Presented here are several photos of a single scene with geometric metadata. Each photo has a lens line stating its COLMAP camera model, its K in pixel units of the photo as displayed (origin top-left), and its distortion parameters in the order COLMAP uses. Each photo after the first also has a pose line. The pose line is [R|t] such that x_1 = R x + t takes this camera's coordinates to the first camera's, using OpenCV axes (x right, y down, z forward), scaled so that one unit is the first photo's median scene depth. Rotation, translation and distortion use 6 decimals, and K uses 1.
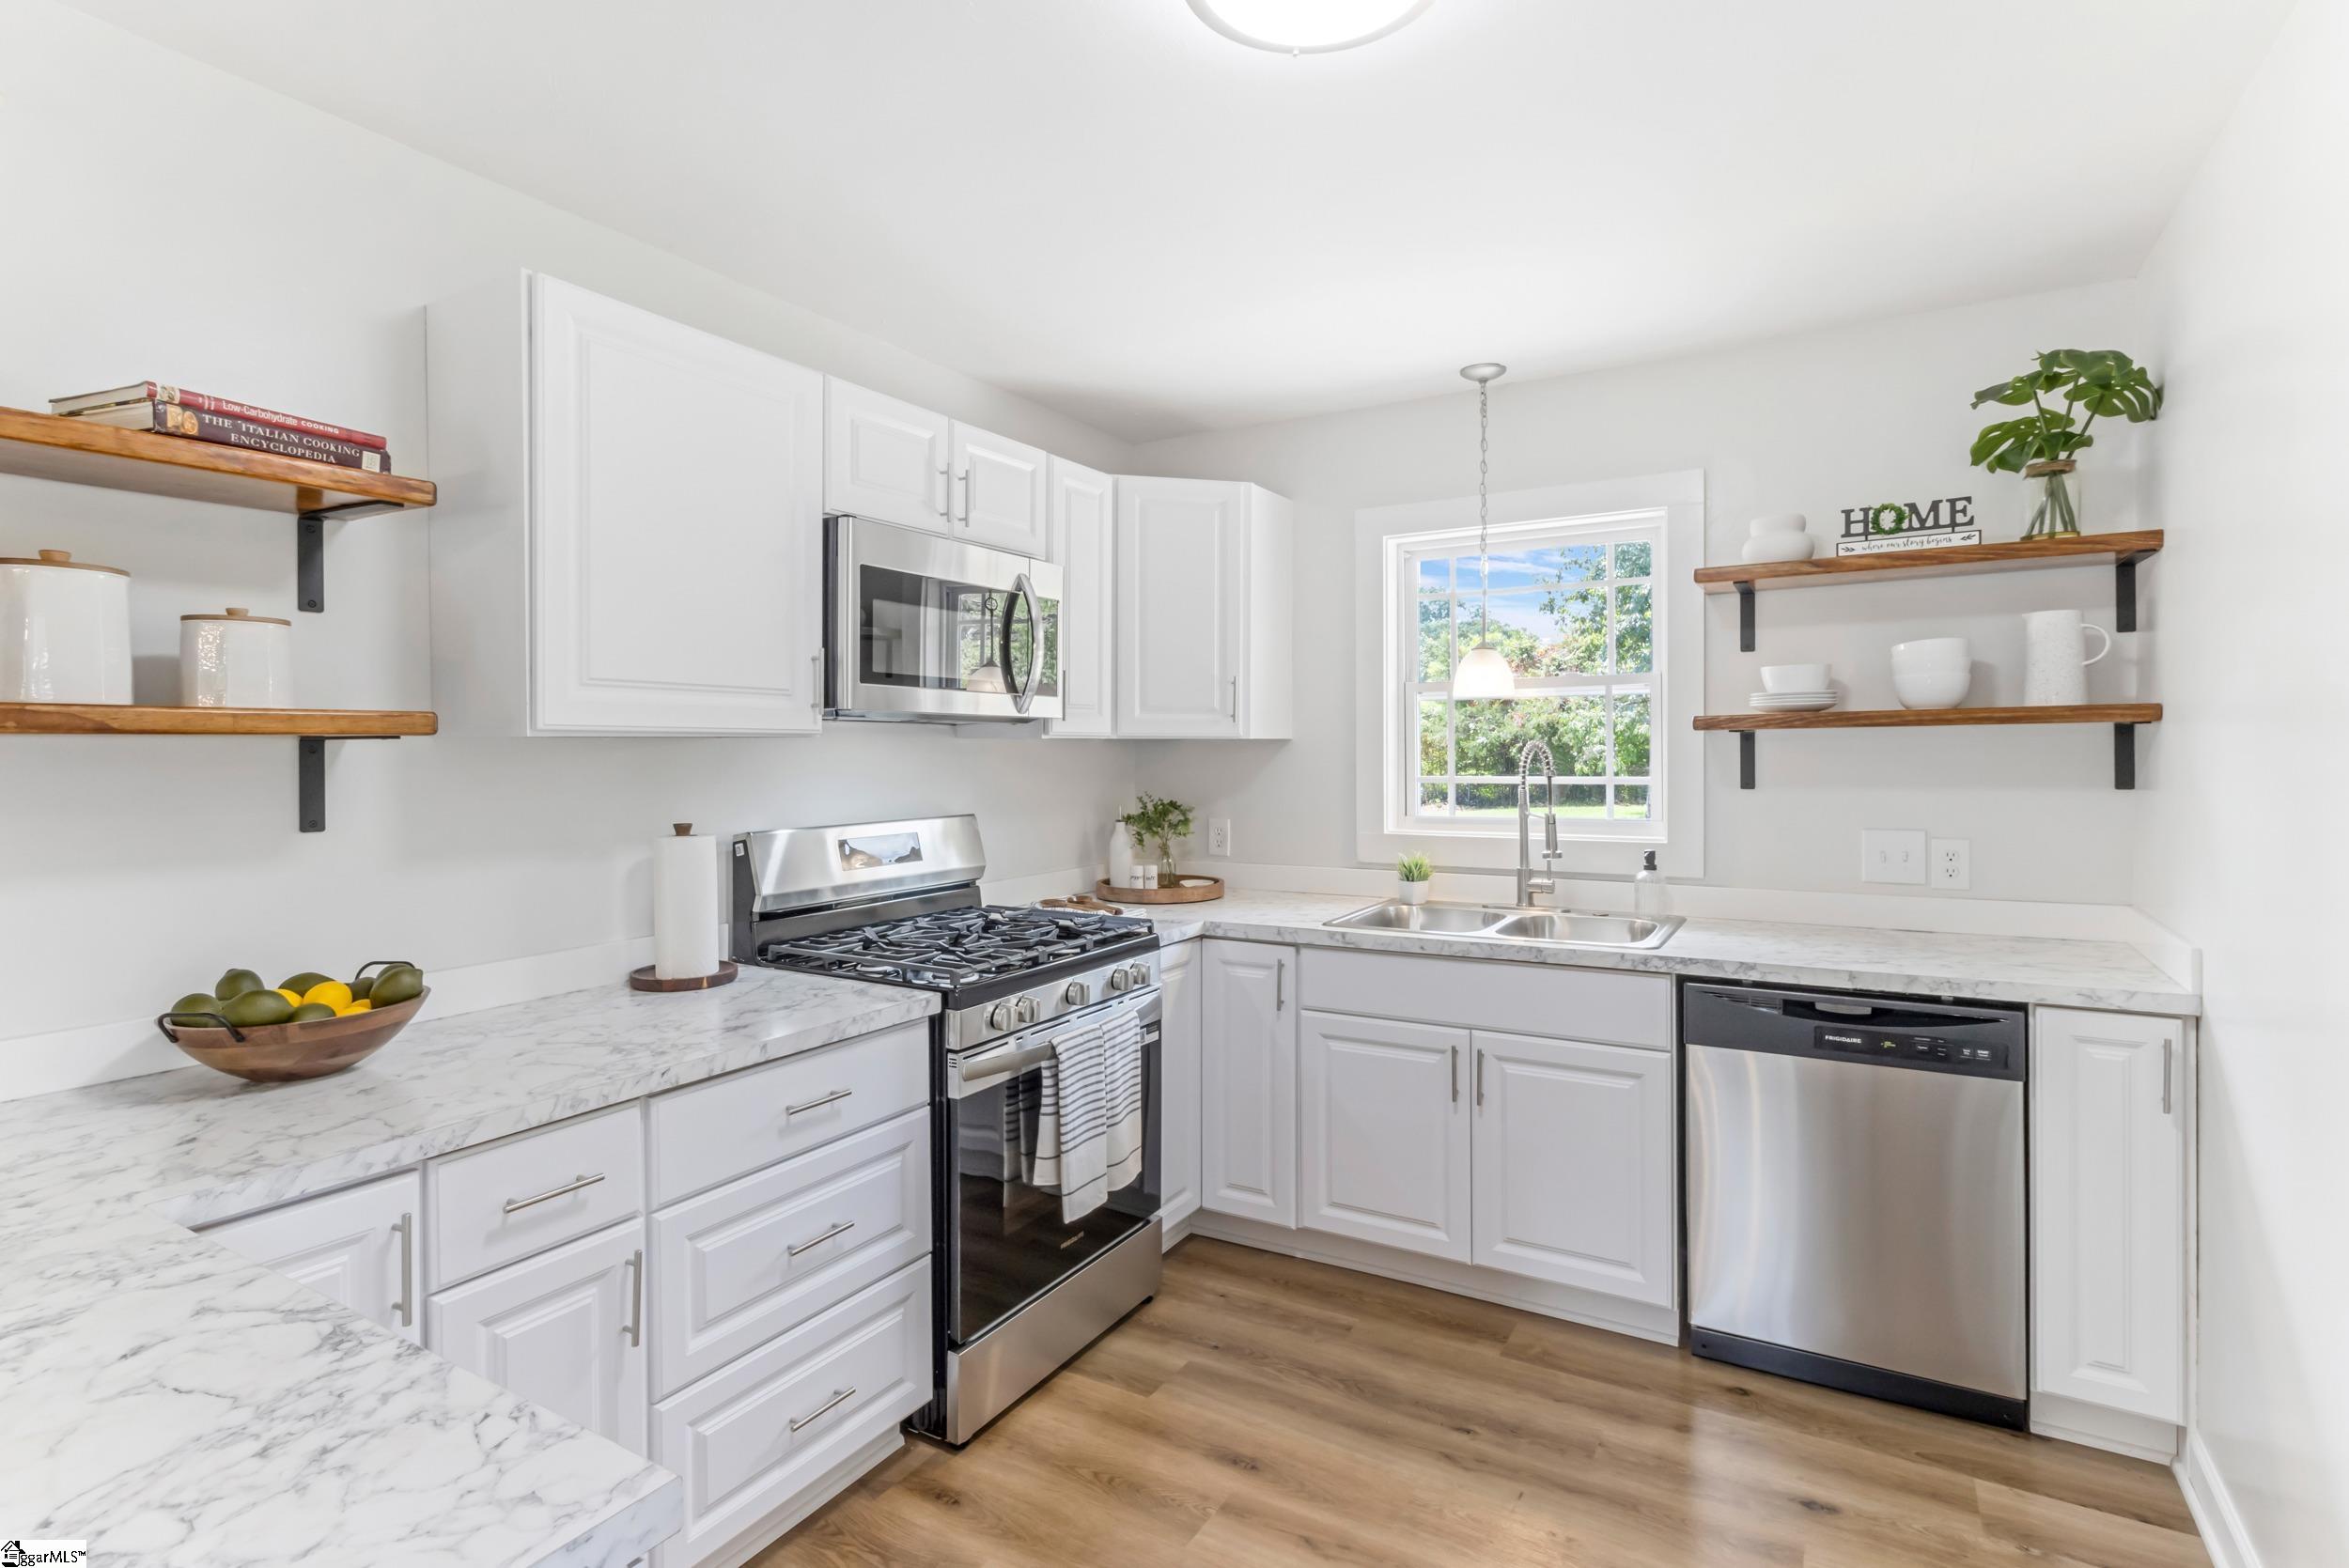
lens RADIAL K [[1127.9, 0, 1171.1], [0, 1127.9, 770.5], [0, 0, 1]] dist [0.004527, 0.000527]
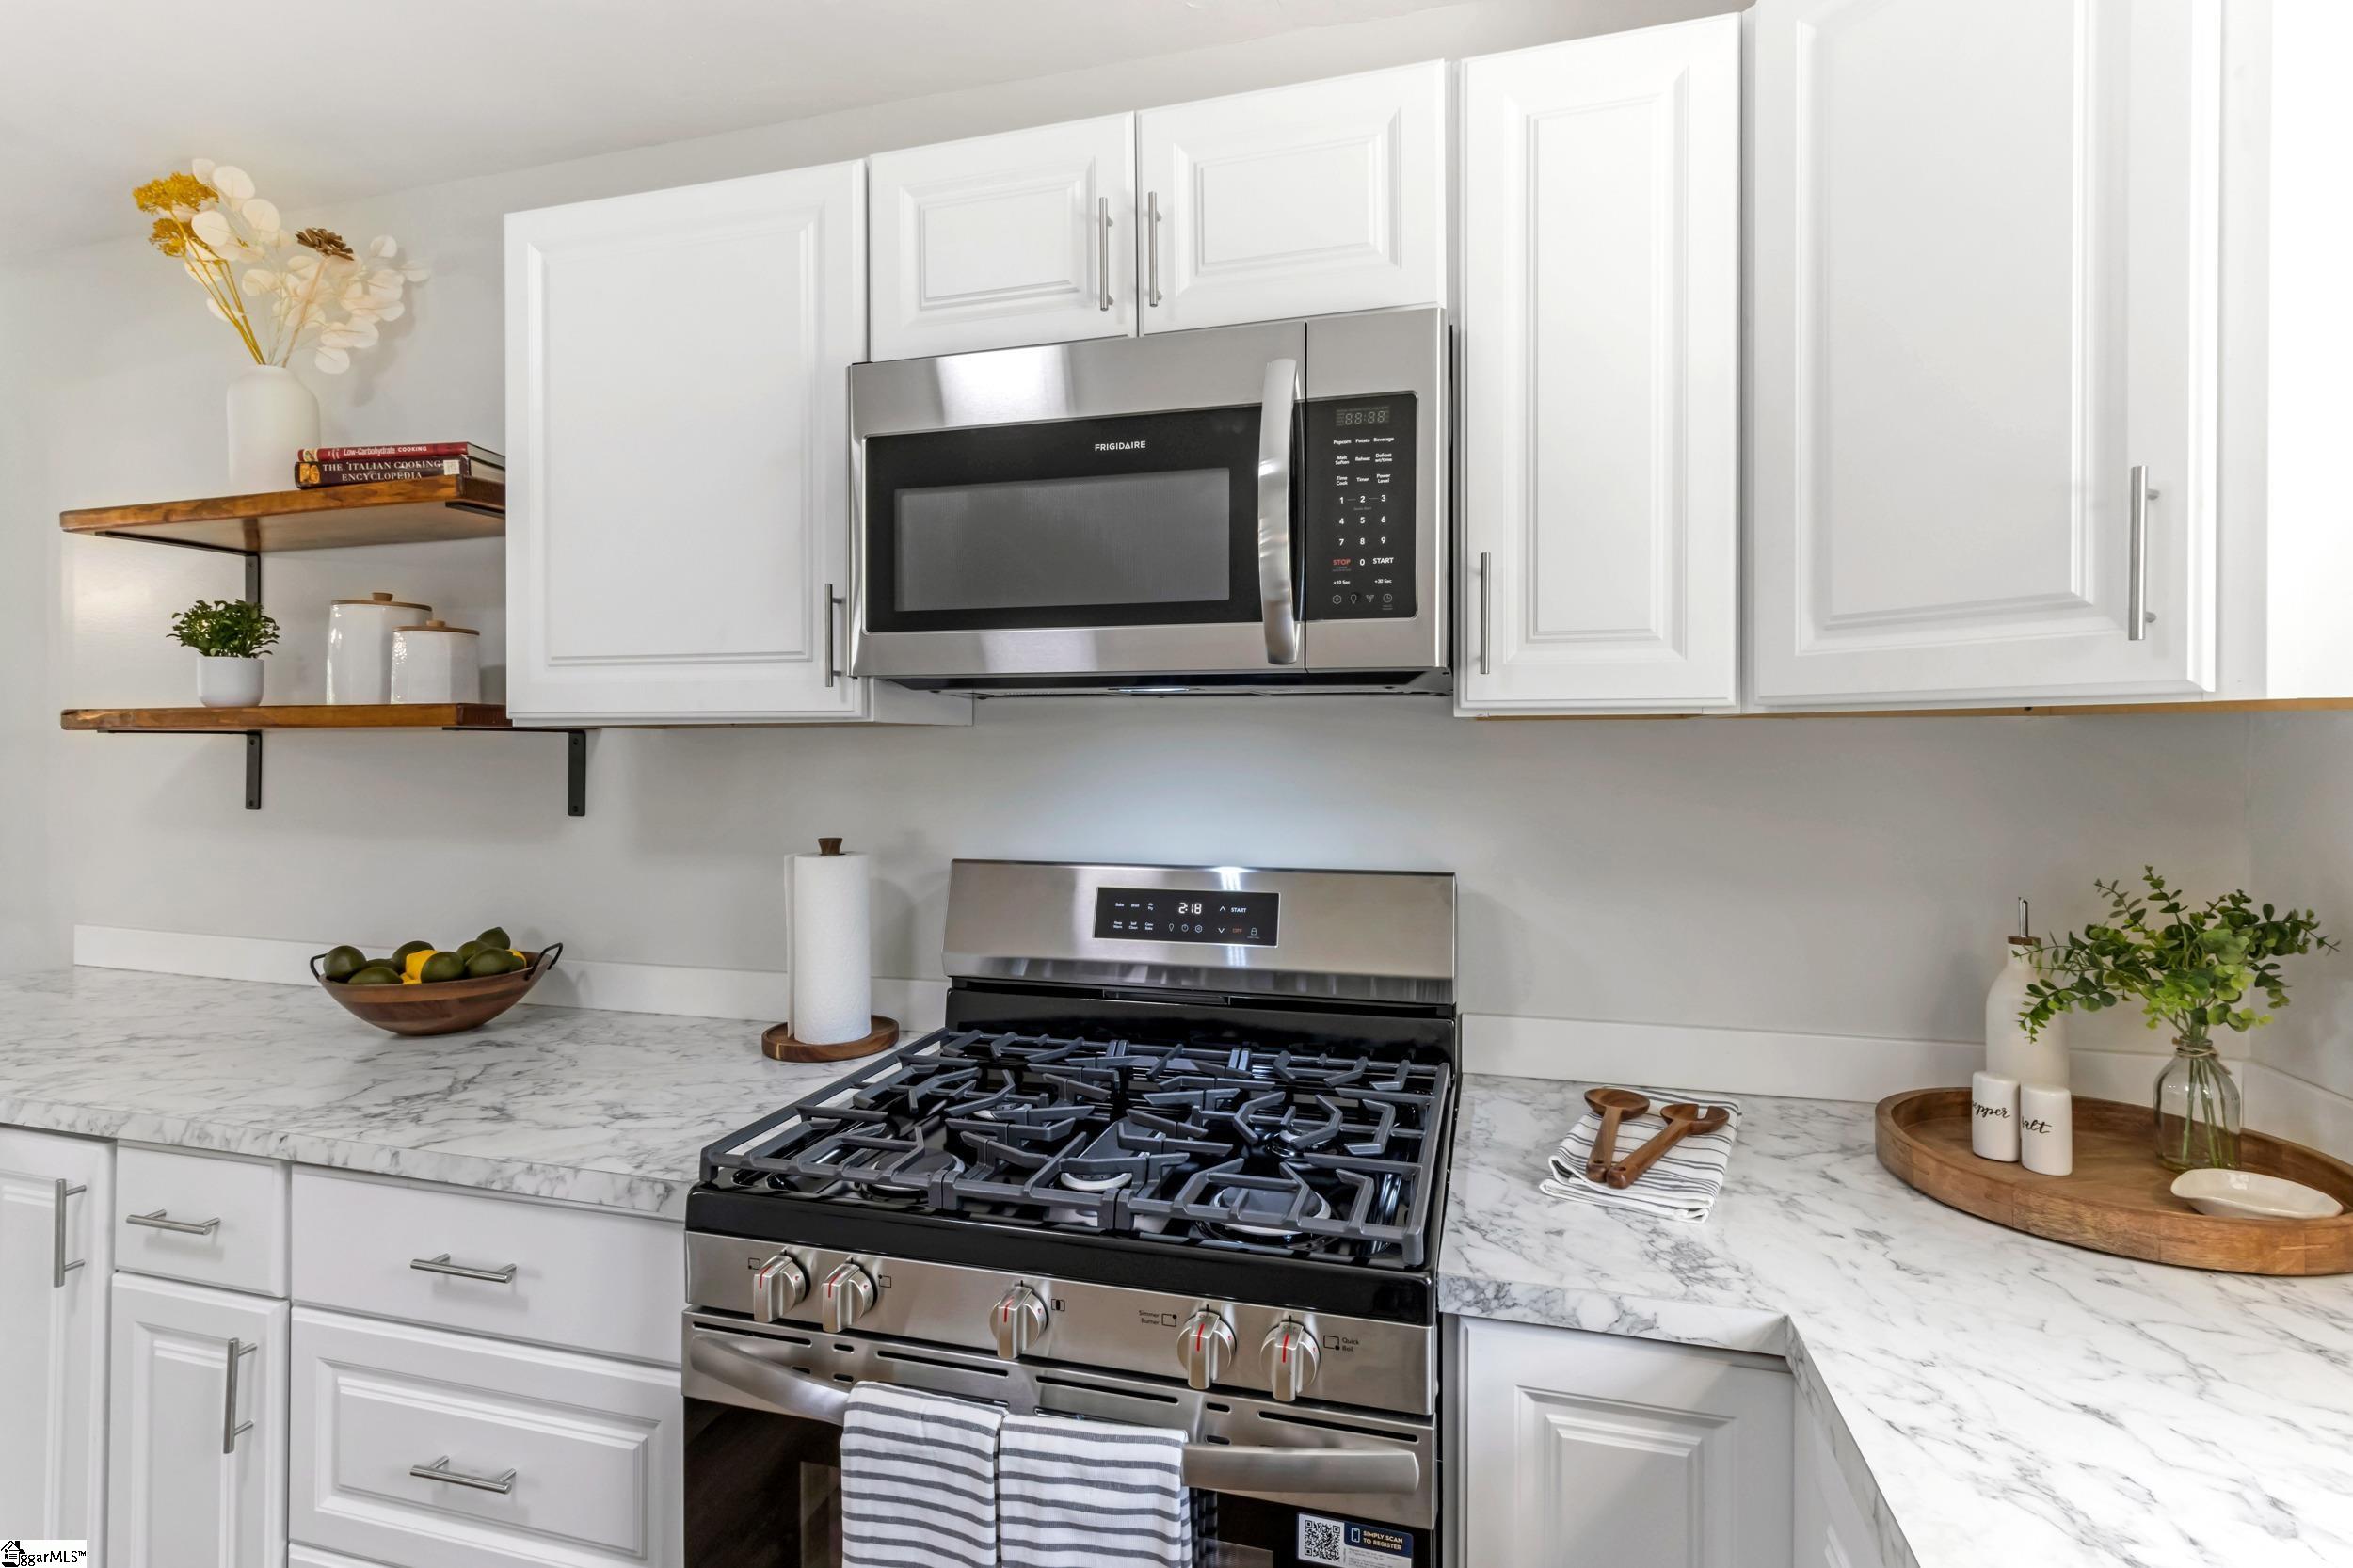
lens RADIAL K [[1129.9, 0, 1177.3], [0, 1129.9, 757.2], [0, 0, 1]] dist [0.004527, 0.000527]
pose [[0.262360, 0.007213, -0.964943, 0.475003], [-0.018556, 0.999825, 0.002429, -0.018242], [0.964792, 0.017269, 0.262448, 1.330606]]
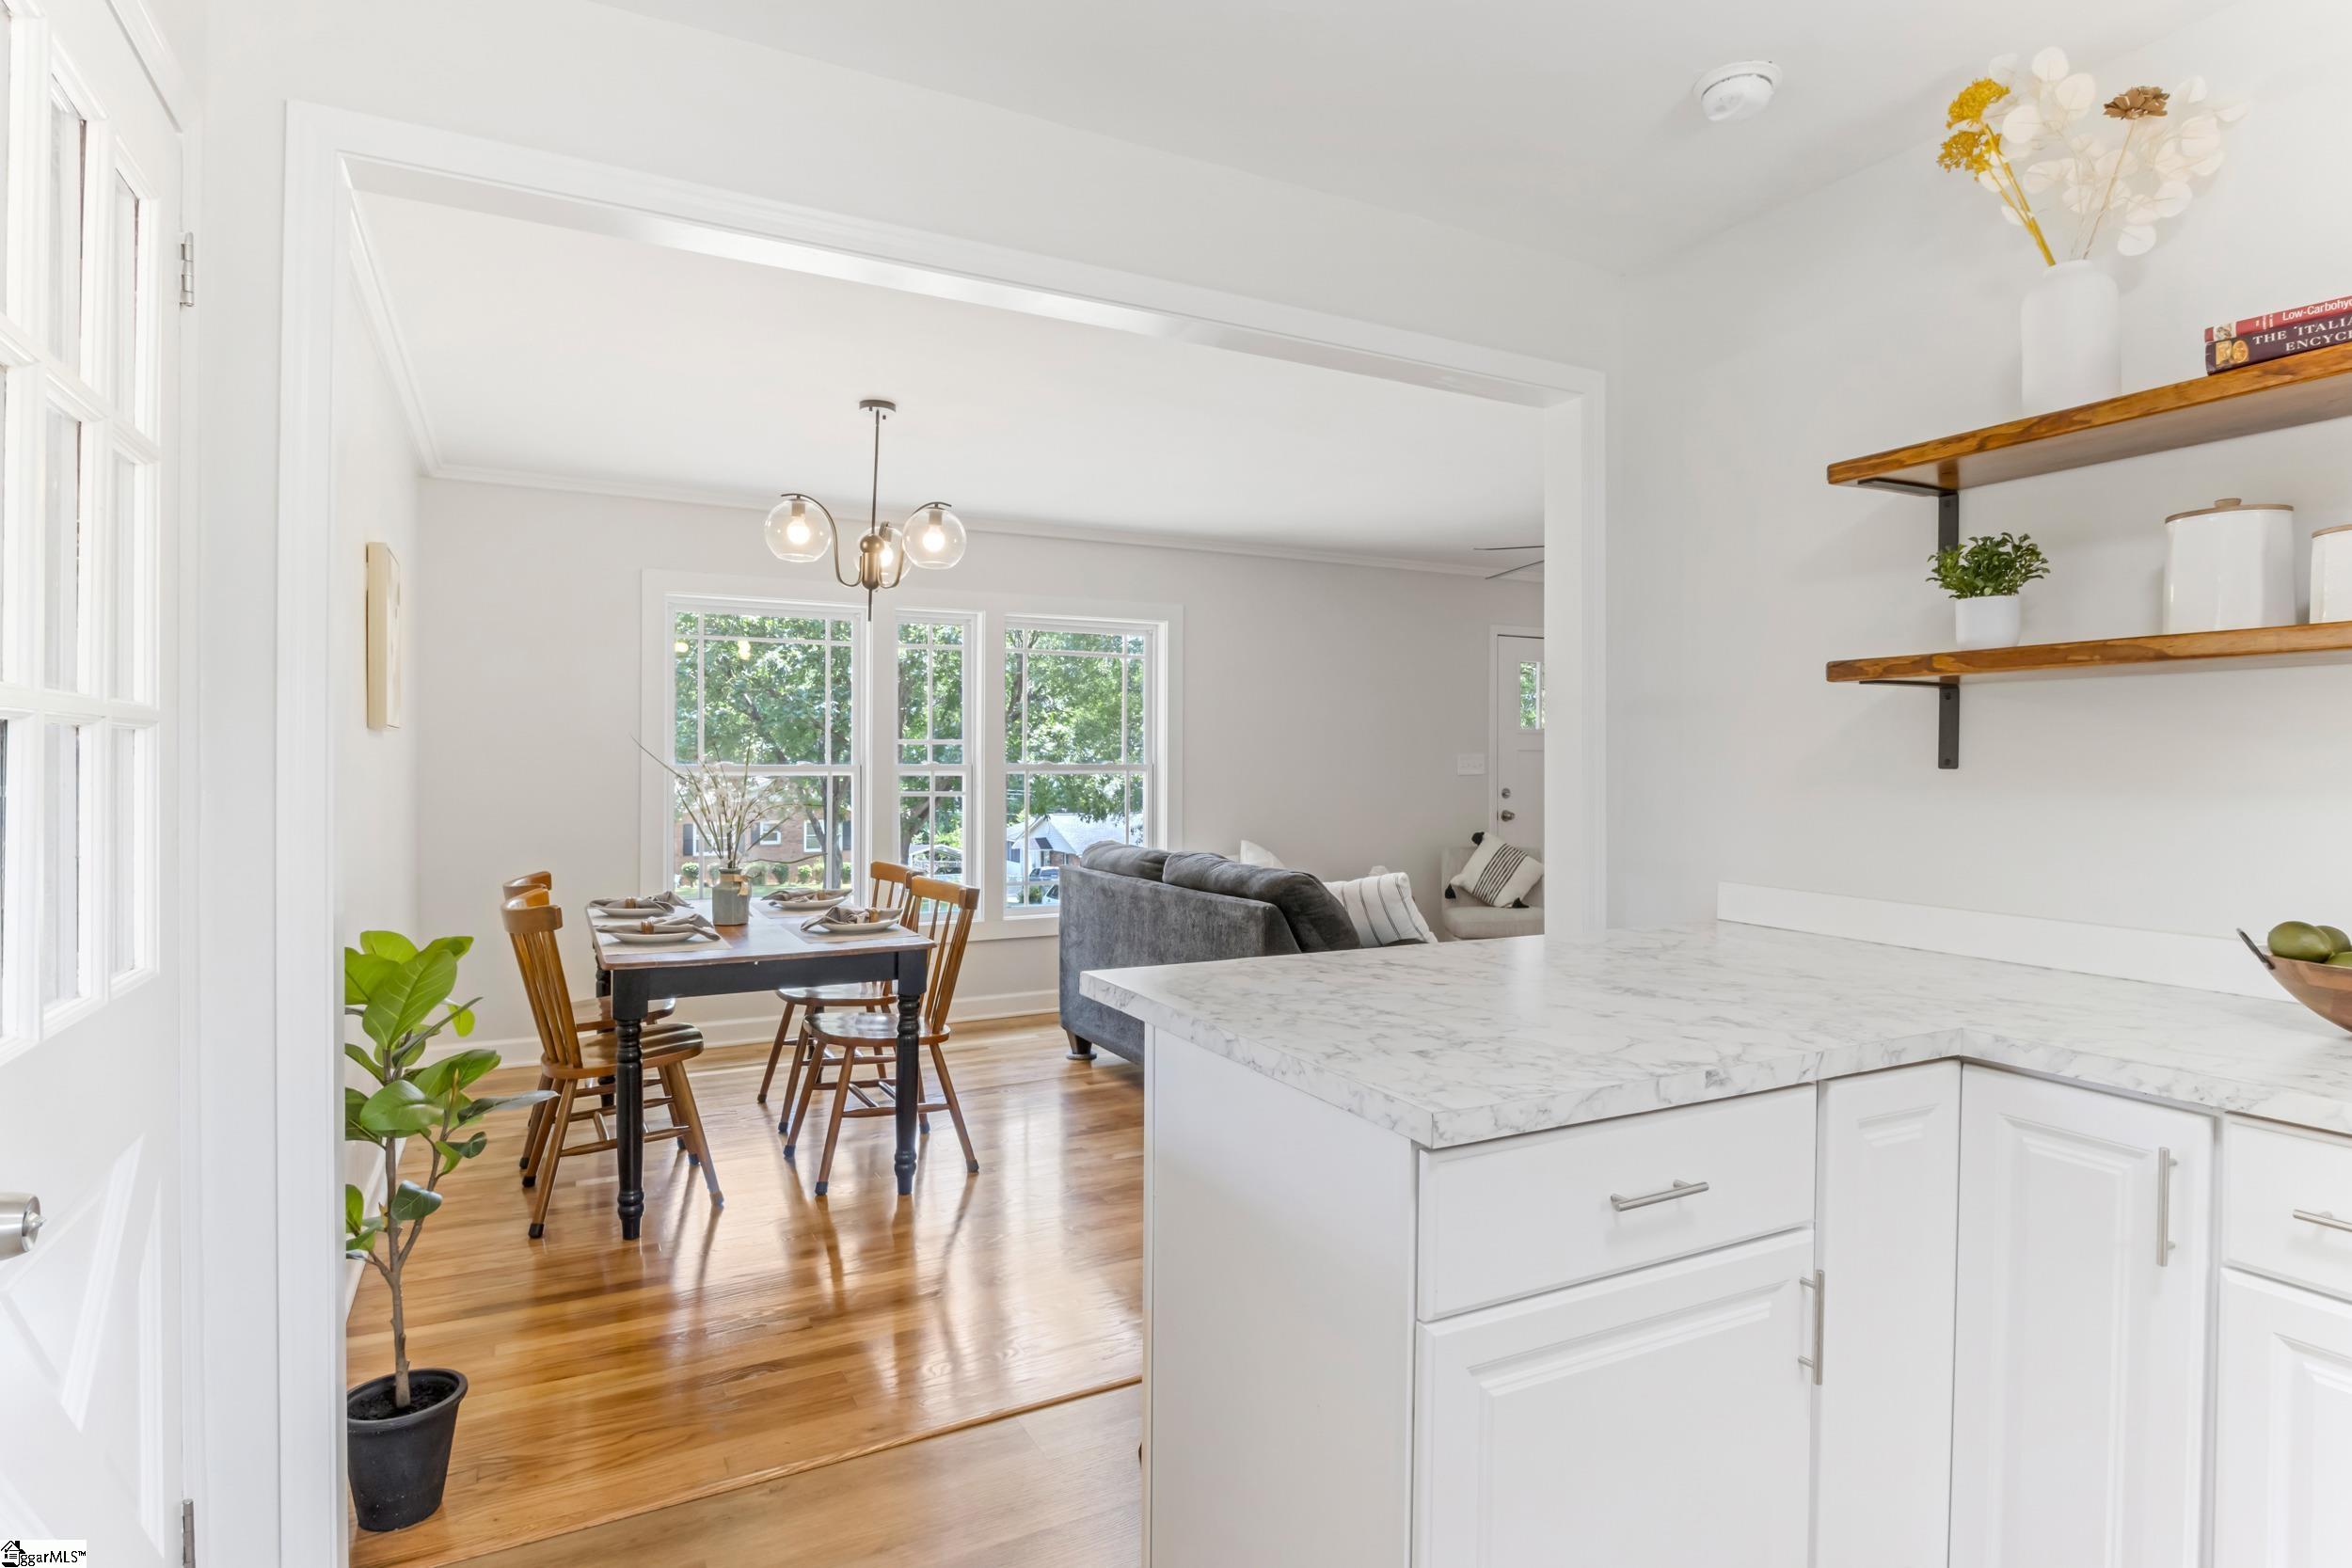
lens RADIAL K [[1181.9, 0, 1175.3], [0, 1181.9, 786.5], [0, 0, 1]] dist [-0.006303, -0.001300]
pose [[-0.489484, 0.015553, -0.871873, 0.446984], [-0.015179, 0.999537, 0.026352, 0.059786], [0.871880, 0.026133, -0.489022, 0.579652]]
